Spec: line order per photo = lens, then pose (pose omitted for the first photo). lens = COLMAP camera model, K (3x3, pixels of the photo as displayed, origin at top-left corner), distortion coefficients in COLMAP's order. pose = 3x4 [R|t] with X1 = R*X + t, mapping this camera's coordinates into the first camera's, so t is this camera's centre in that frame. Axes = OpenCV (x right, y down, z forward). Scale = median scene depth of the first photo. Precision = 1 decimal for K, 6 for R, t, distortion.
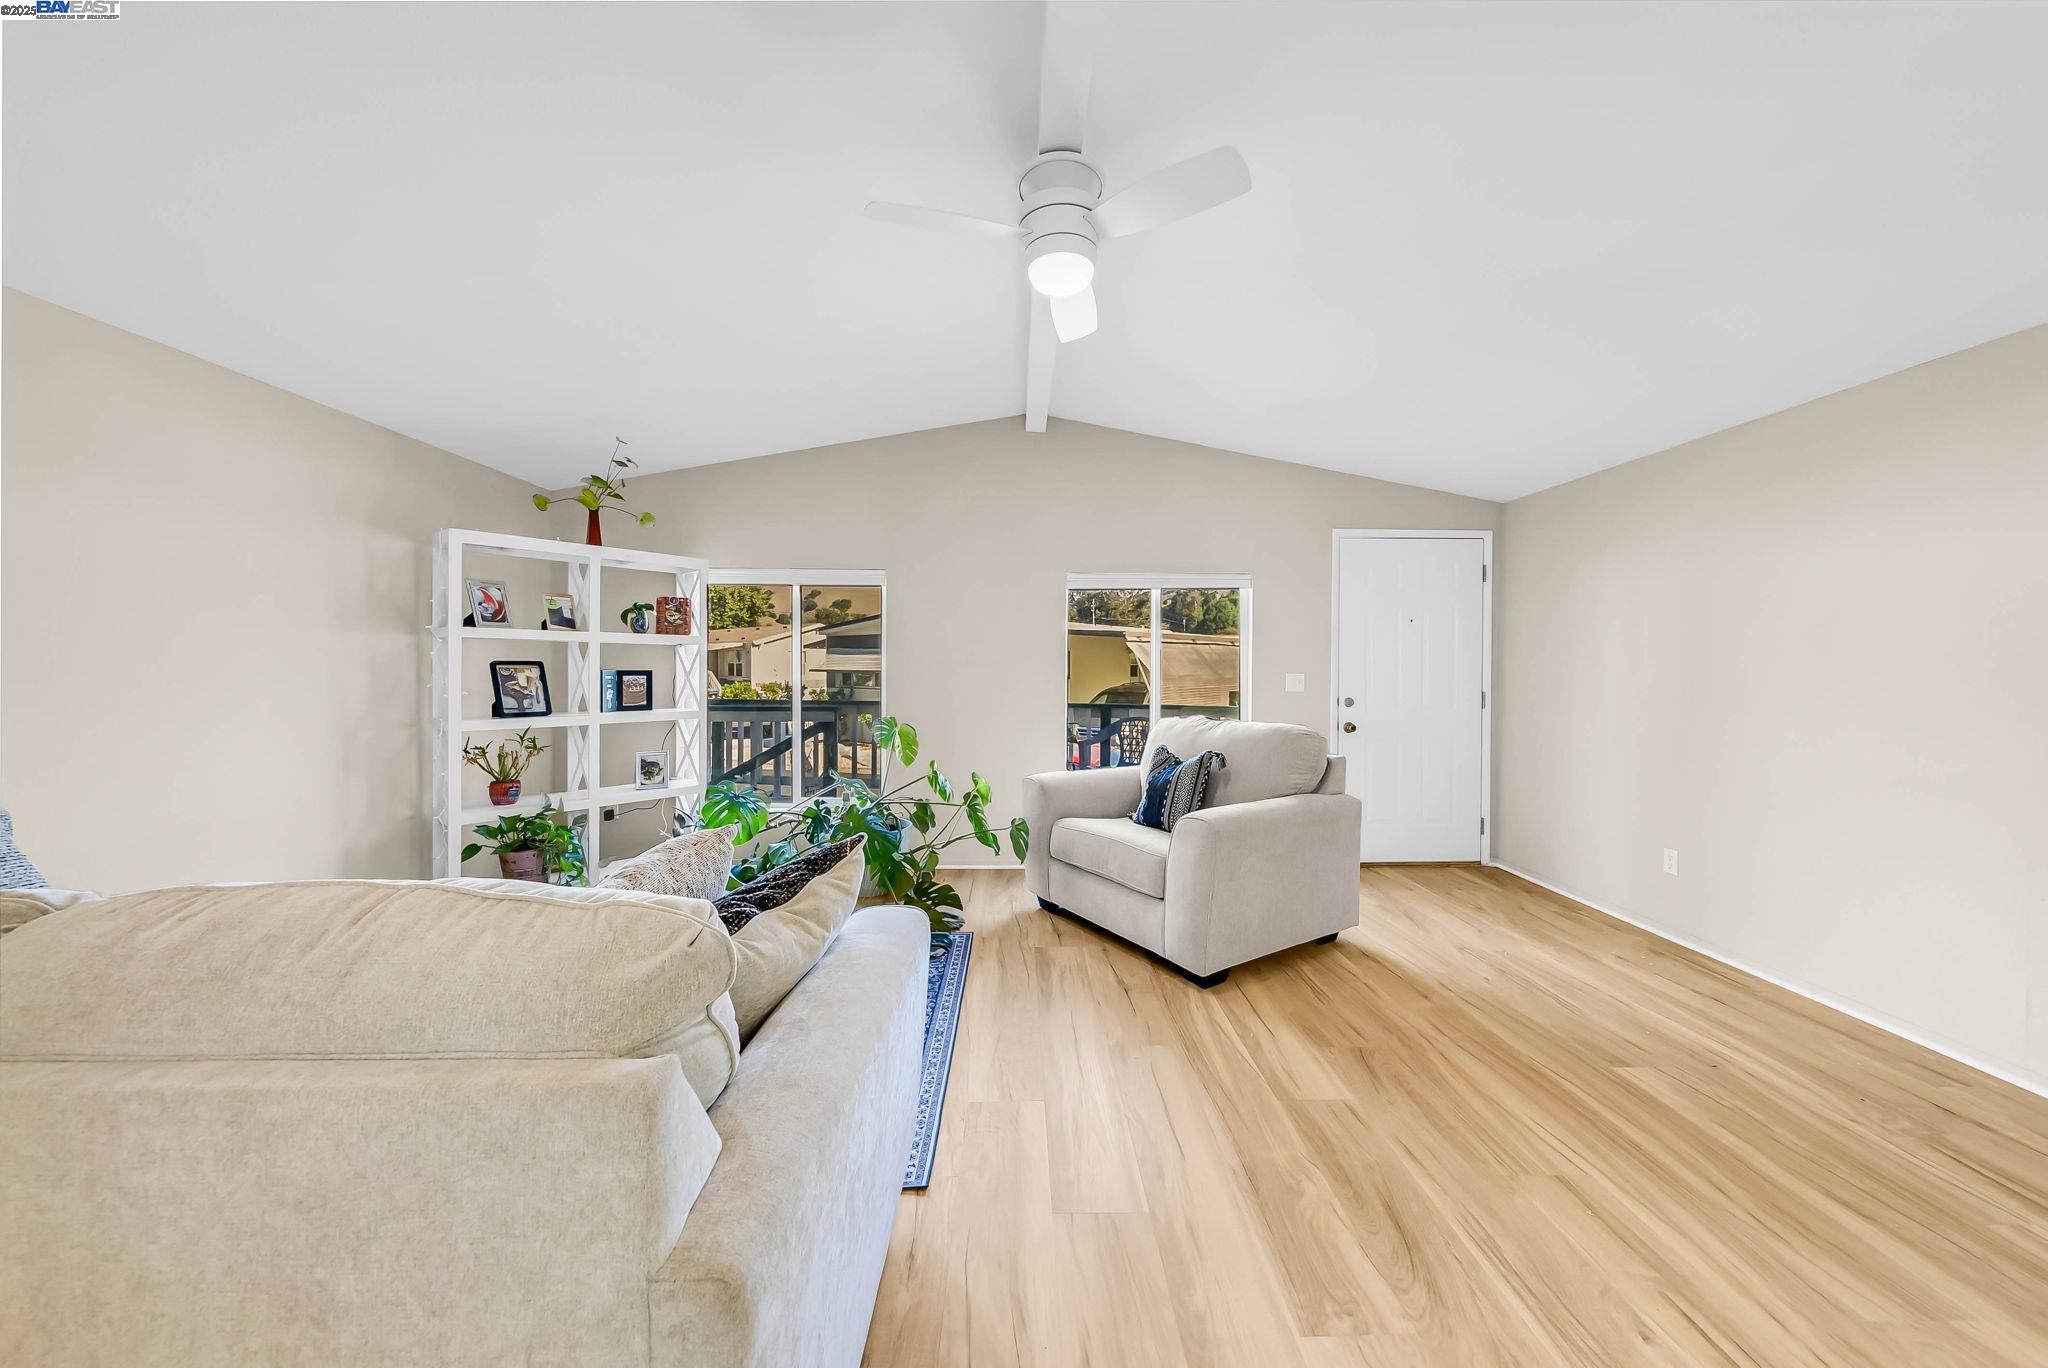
lens RADIAL K [[711.3, 0, 1036.5], [0, 711.3, 670.2], [0, 0, 1]] dist [-0.002234, 0.000065]
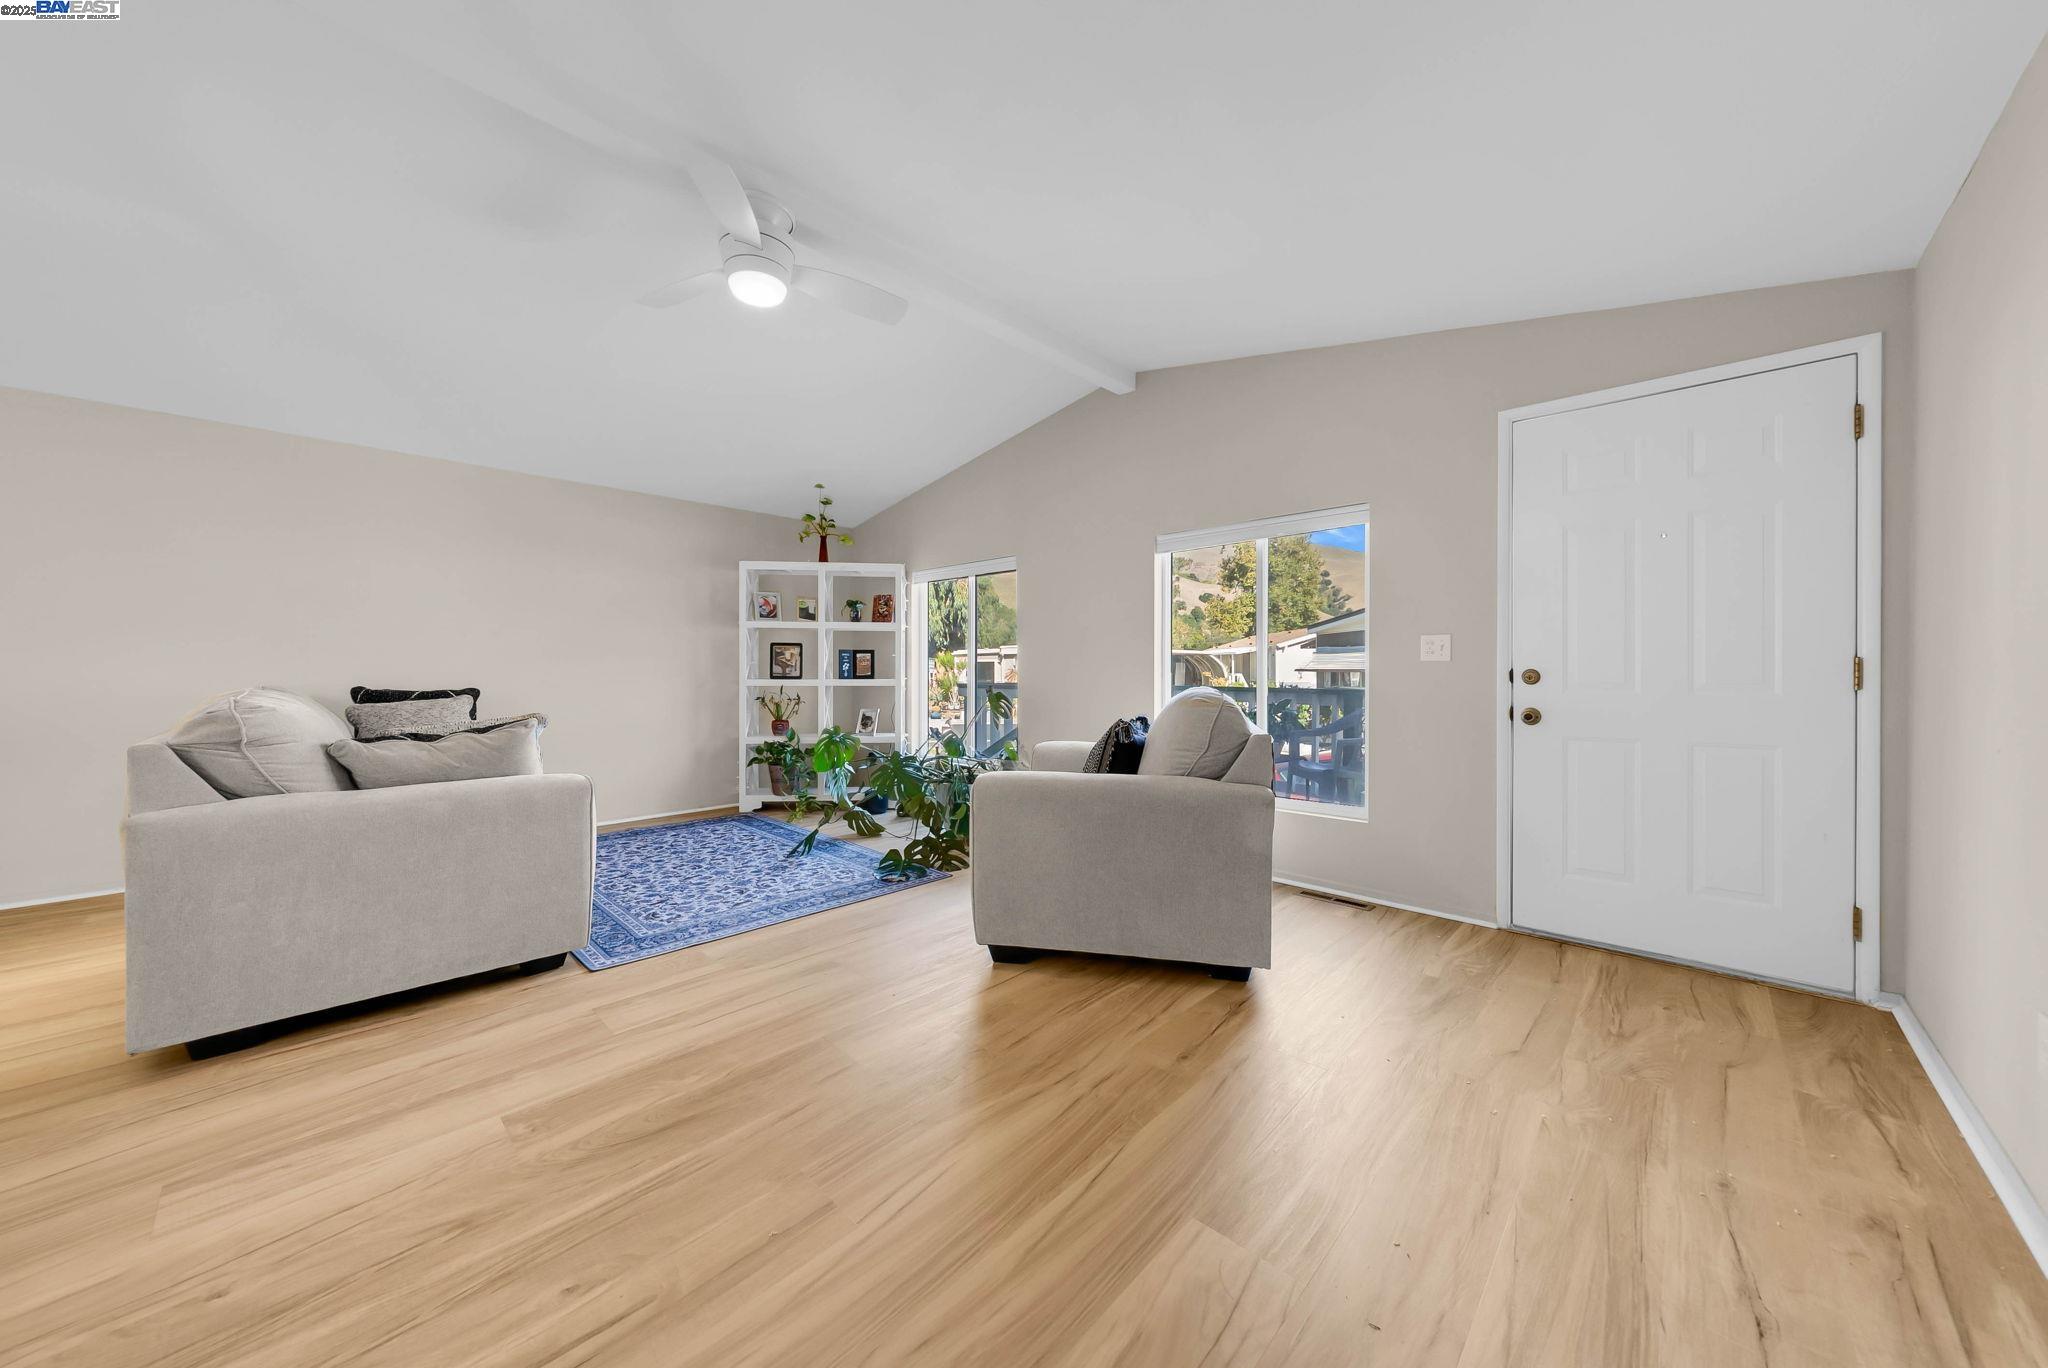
lens RADIAL K [[711.3, 0, 1031.2], [0, 711.3, 673.4], [0, 0, 1]] dist [-0.002234, 0.000065]
pose [[0.704300, -0.001293, -0.709901, 0.701705], [-0.001951, 0.999991, -0.003757, 0.055456], [0.709900, 0.004032, 0.704291, 0.282492]]
